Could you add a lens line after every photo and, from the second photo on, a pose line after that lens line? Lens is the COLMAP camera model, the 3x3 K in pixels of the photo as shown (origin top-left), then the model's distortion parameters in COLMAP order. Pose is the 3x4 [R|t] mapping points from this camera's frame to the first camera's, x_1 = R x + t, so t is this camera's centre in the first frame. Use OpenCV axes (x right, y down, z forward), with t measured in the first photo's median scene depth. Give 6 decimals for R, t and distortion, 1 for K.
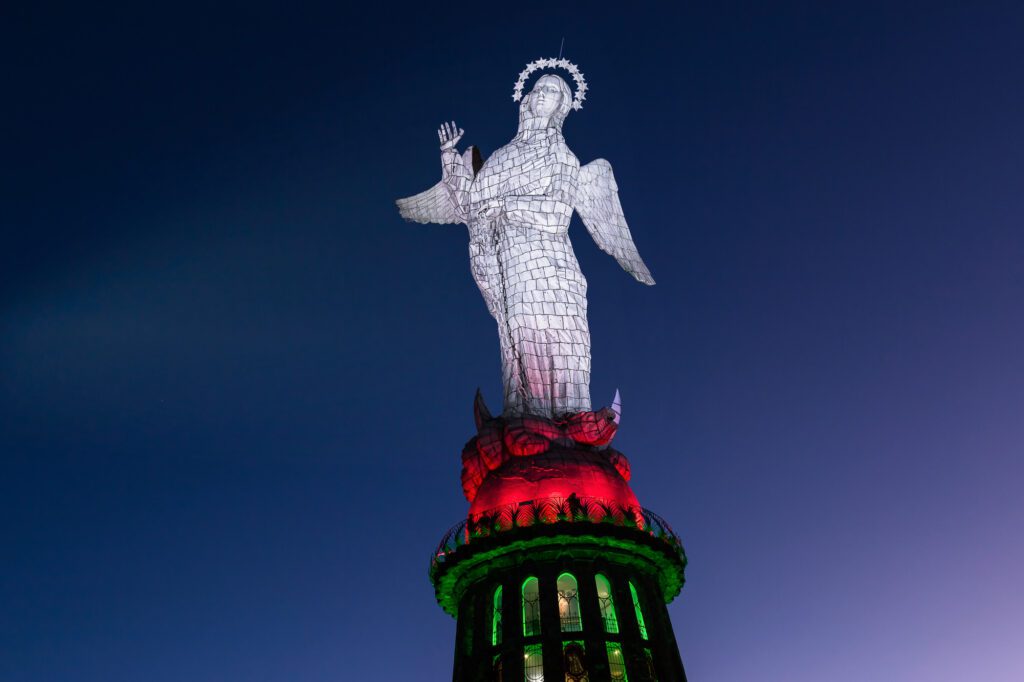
lens RADIAL K [[496.5, 0, 512.0], [0, 496.5, 341.0], [0, 0, 1]] dist [-0.000197, -0.000006]
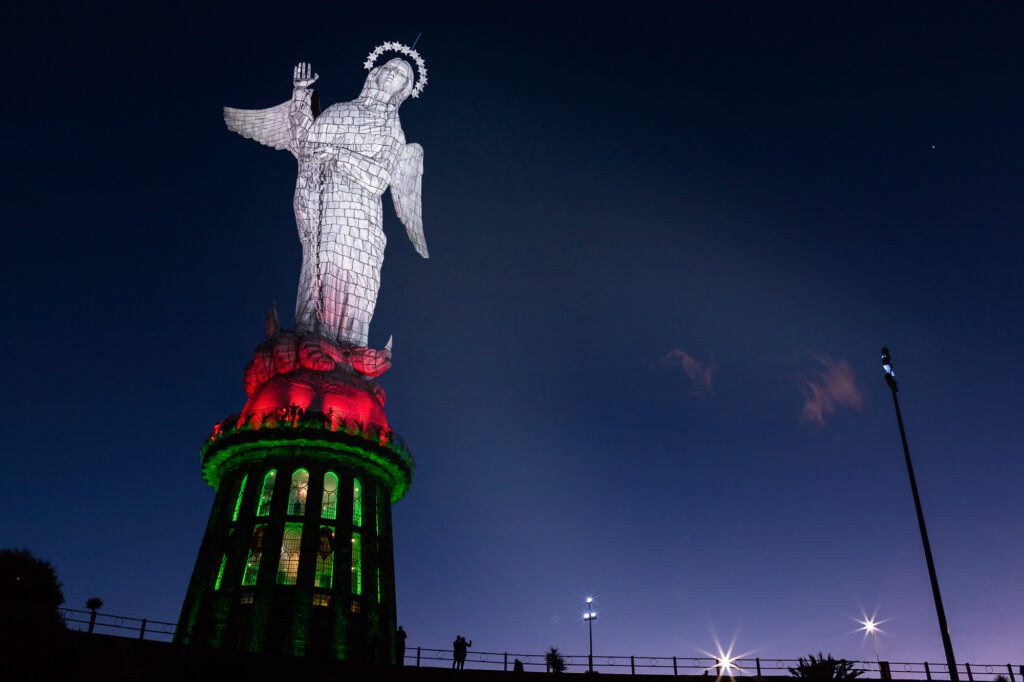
lens RADIAL K [[389.9, 0, 512.0], [0, 389.9, 341.0], [0, 0, 1]] dist [-0.000017, -0.000006]
pose [[0.934850, 0.296303, 0.195601, 0.309237], [-0.306811, 0.951440, 0.025091, -0.005959], [-0.178668, -0.083469, 0.980363, -0.004176]]
